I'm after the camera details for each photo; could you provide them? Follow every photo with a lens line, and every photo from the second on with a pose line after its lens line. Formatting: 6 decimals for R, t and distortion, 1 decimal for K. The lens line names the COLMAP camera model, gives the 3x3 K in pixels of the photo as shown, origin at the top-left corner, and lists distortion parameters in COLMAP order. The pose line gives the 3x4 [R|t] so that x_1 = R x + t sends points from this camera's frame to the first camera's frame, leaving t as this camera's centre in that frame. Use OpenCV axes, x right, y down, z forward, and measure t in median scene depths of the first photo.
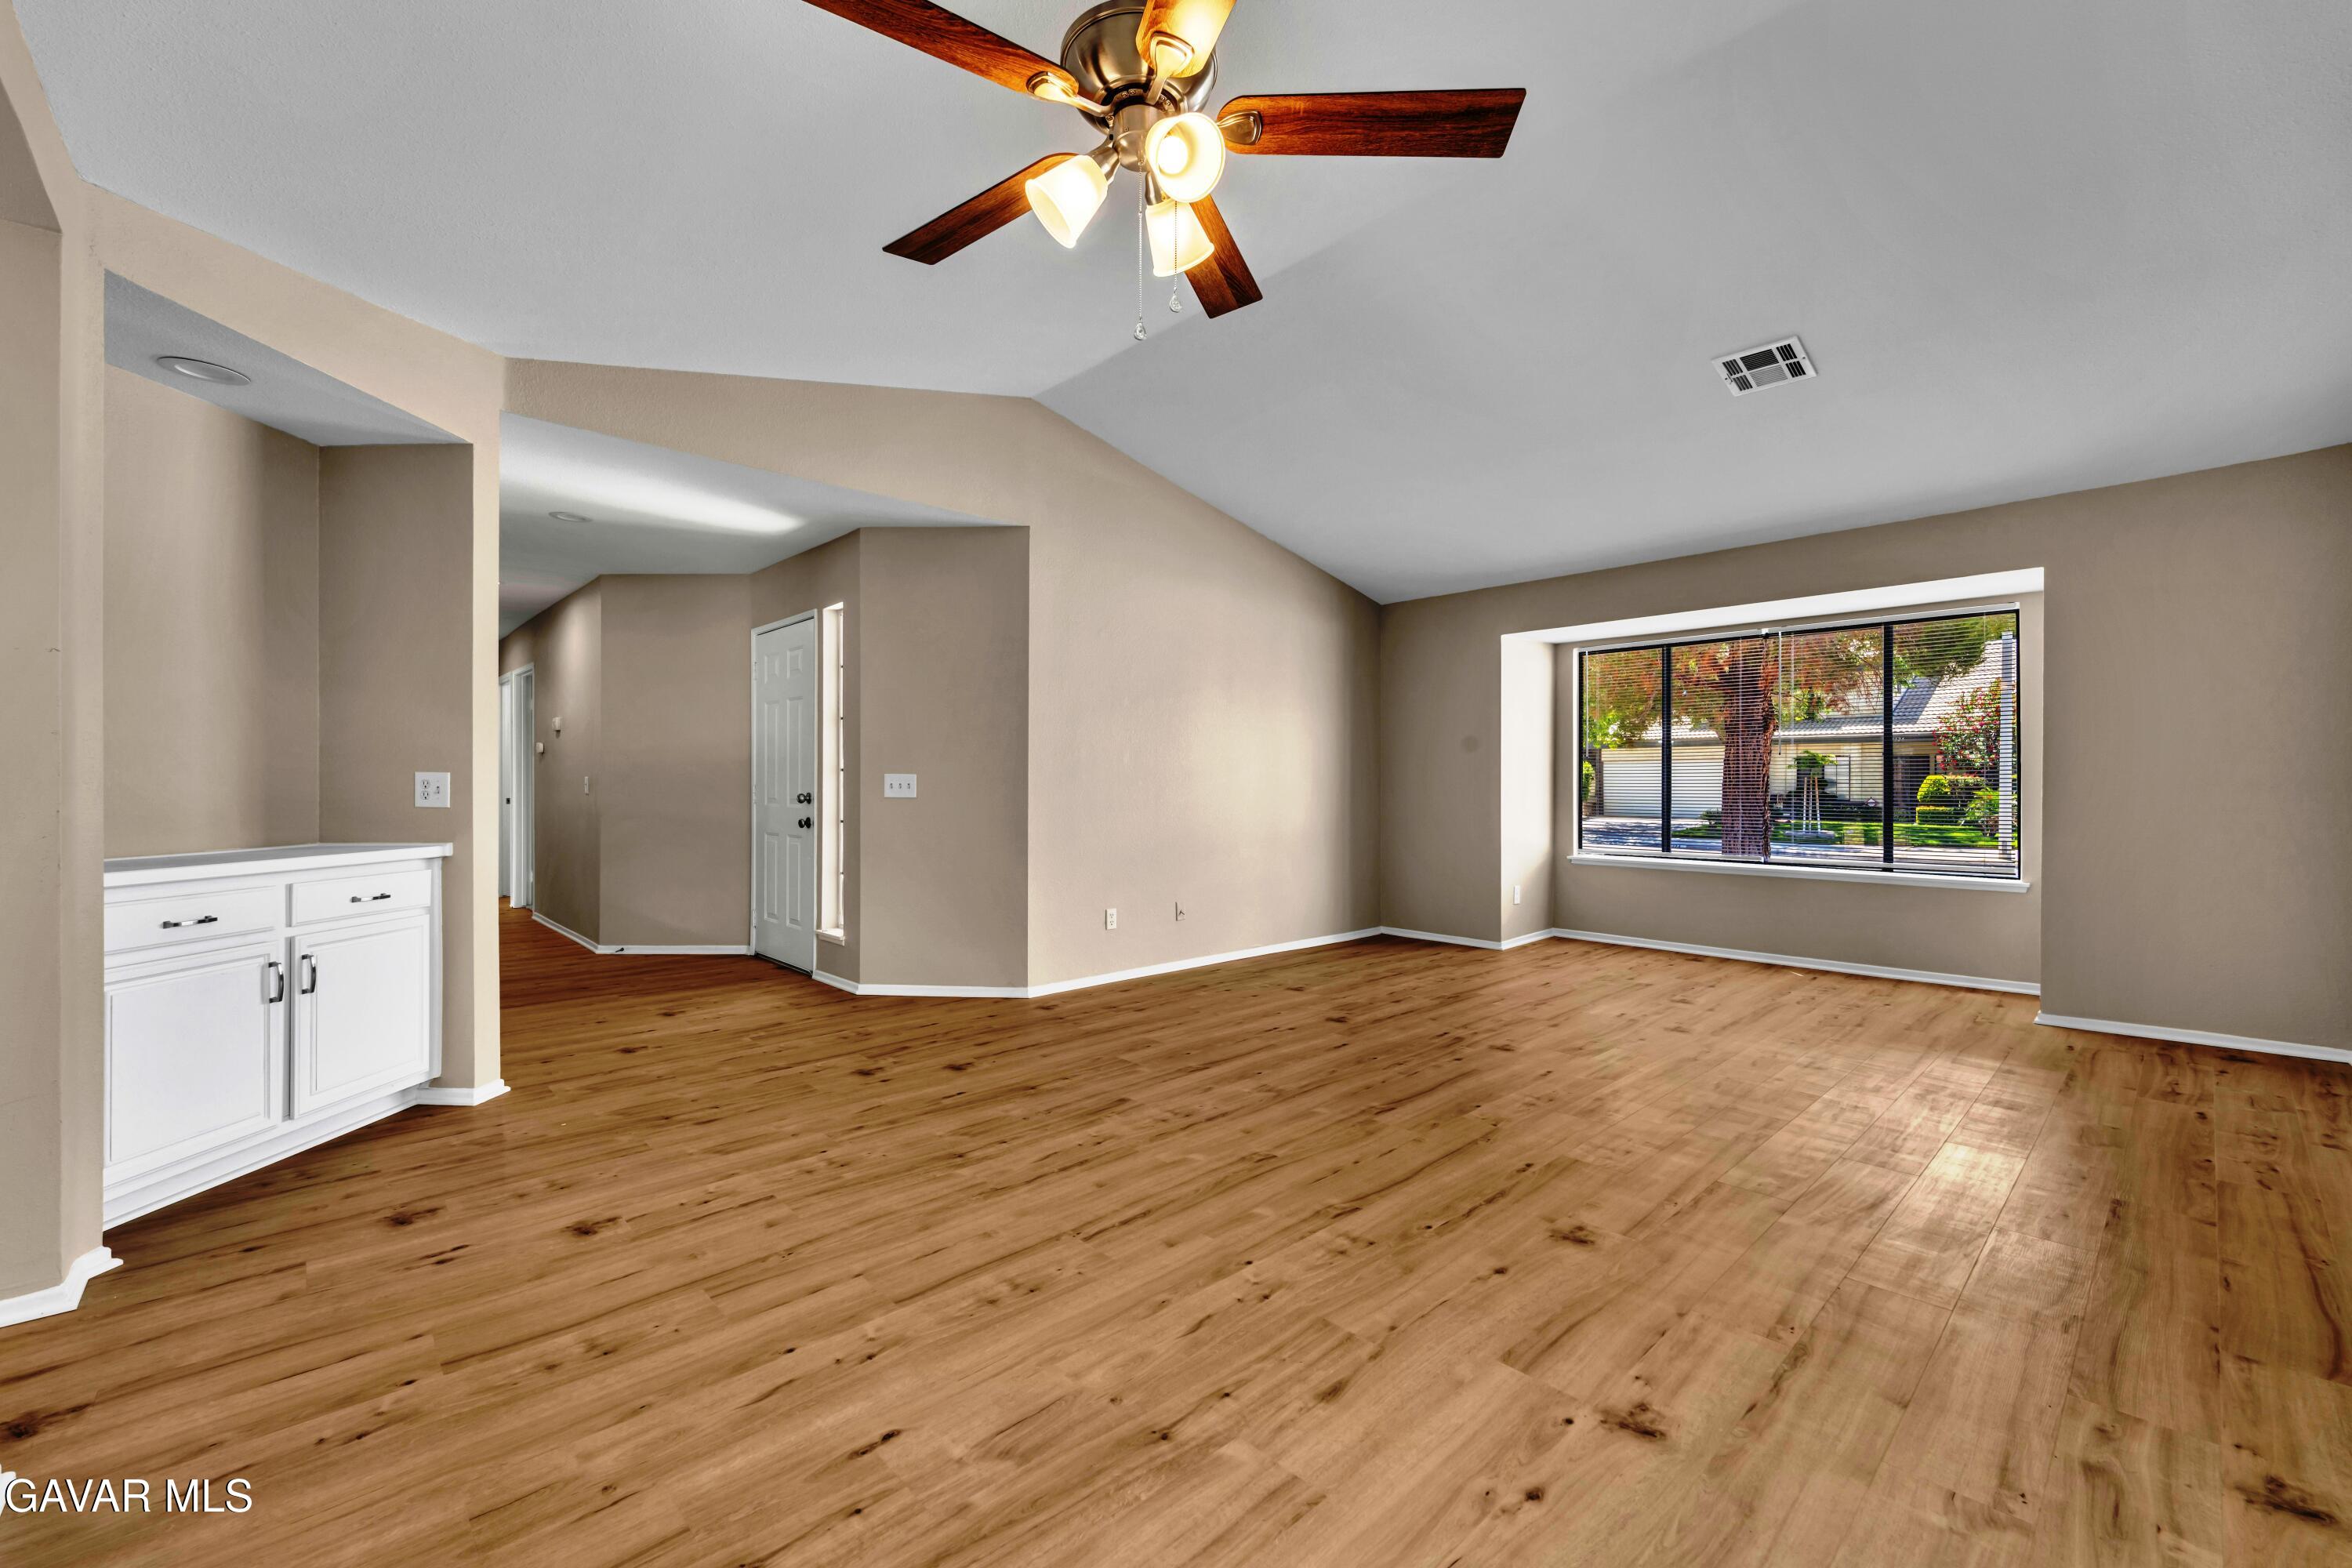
lens RADIAL K [[970.0, 0, 1185.9], [0, 970.0, 783.1], [0, 0, 1]] dist [0.000484, 0.000068]
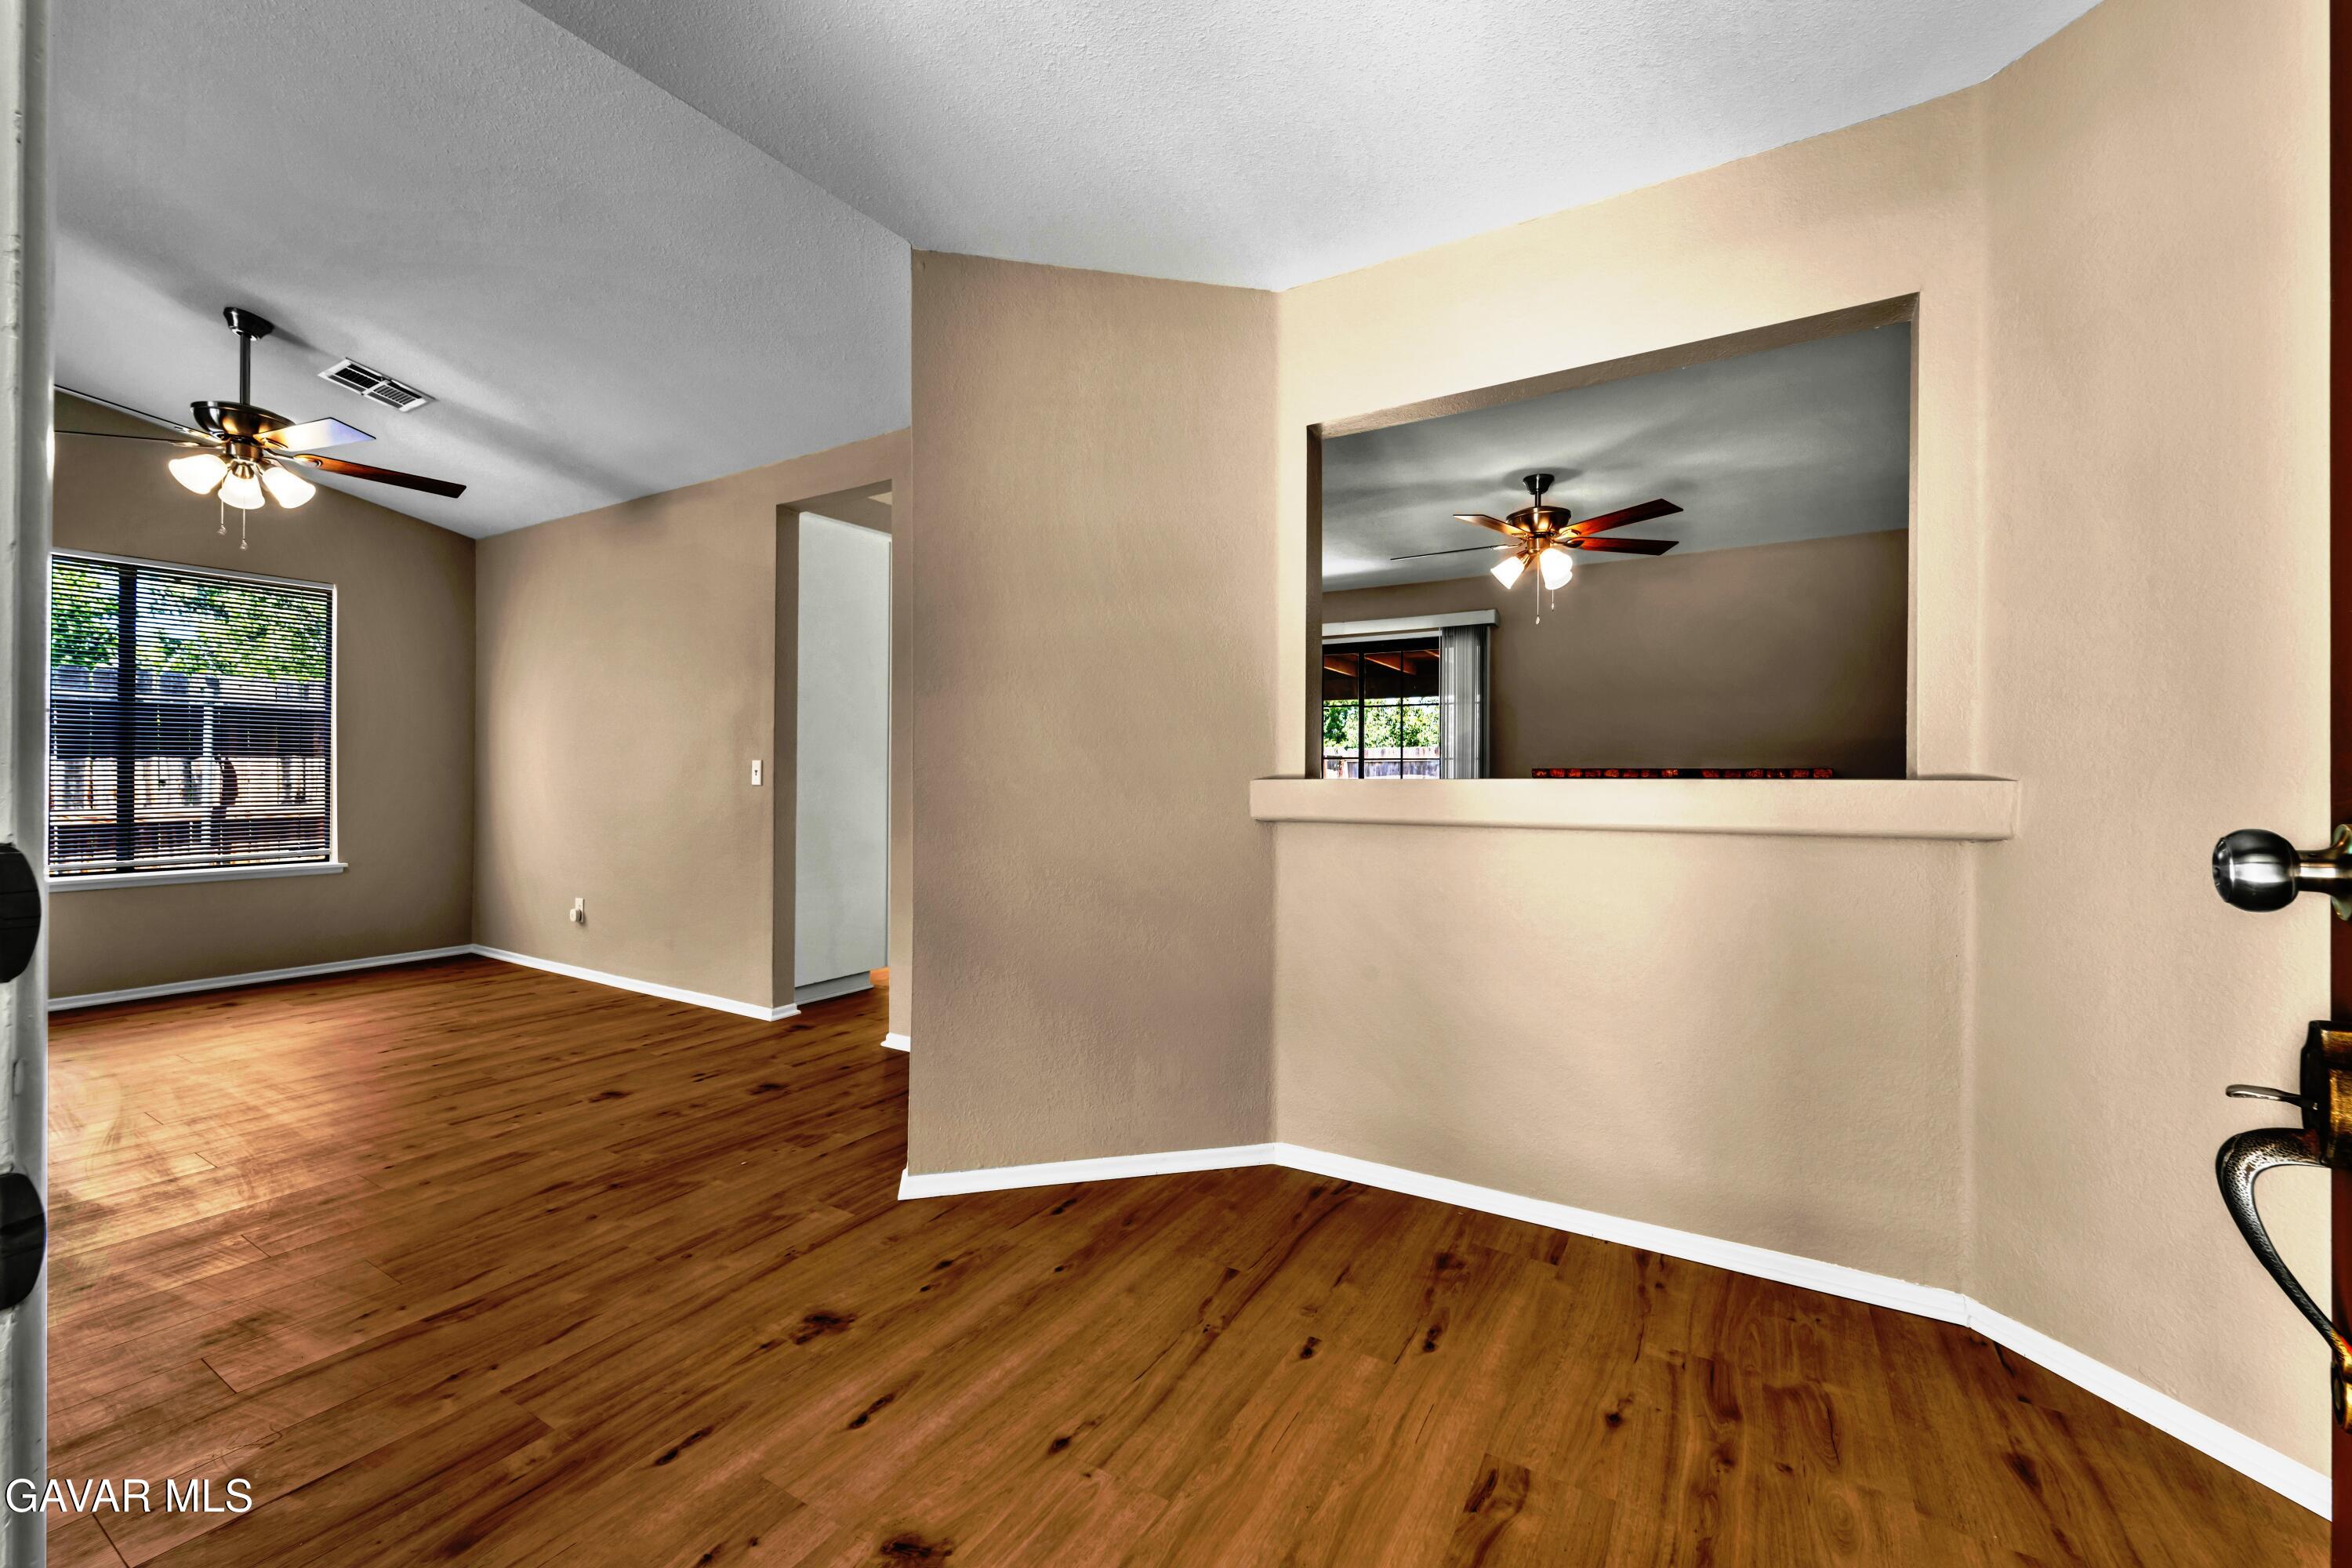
lens RADIAL K [[949.7, 0, 1166.8], [0, 949.7, 776.1], [0, 0, 1]] dist [0.002774, 0.000257]
pose [[-0.965319, -0.002955, -0.261057, -0.804781], [-0.004829, 0.999967, 0.006537, 0.004880], [0.261029, 0.007571, -0.965301, 1.957334]]
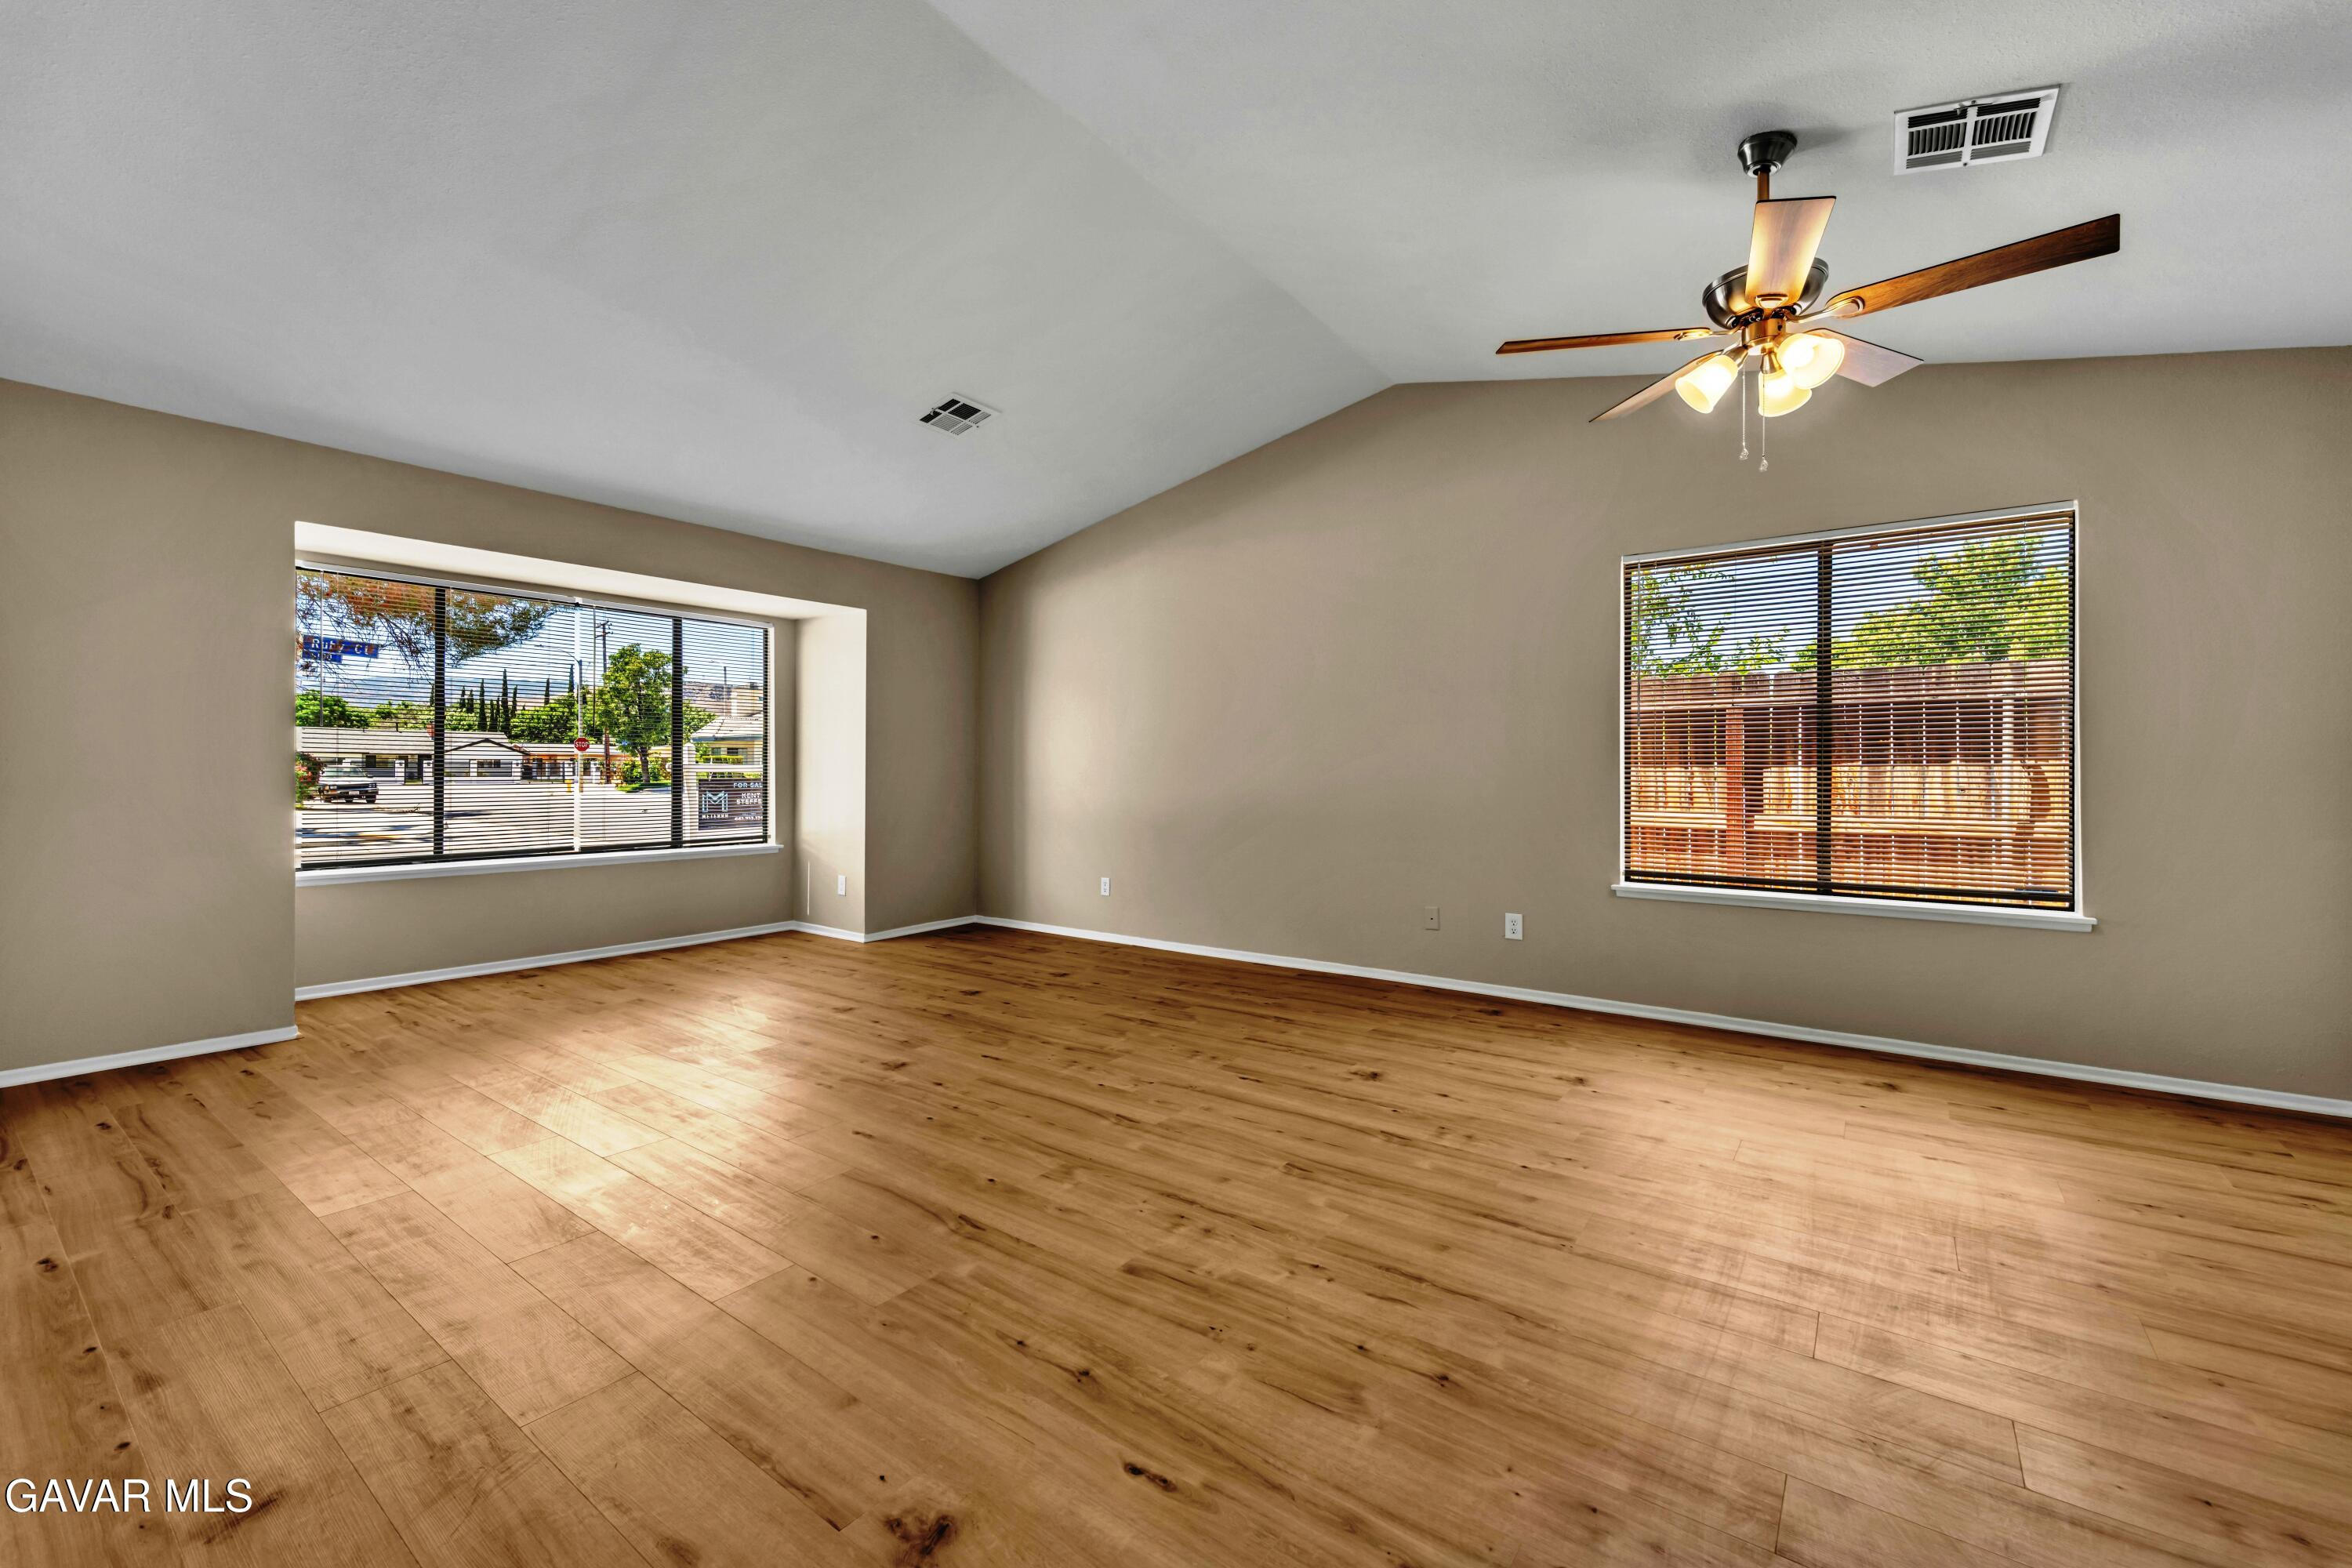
lens RADIAL K [[956.7, 0, 1157.3], [0, 956.7, 766.2], [0, 0, 1]] dist [0.003105, 0.000105]
pose [[-0.165775, 0.001211, 0.986163, -0.762237], [-0.002684, 0.999995, -0.001679, 0.004026], [-0.986160, -0.002926, -0.165771, 1.226198]]
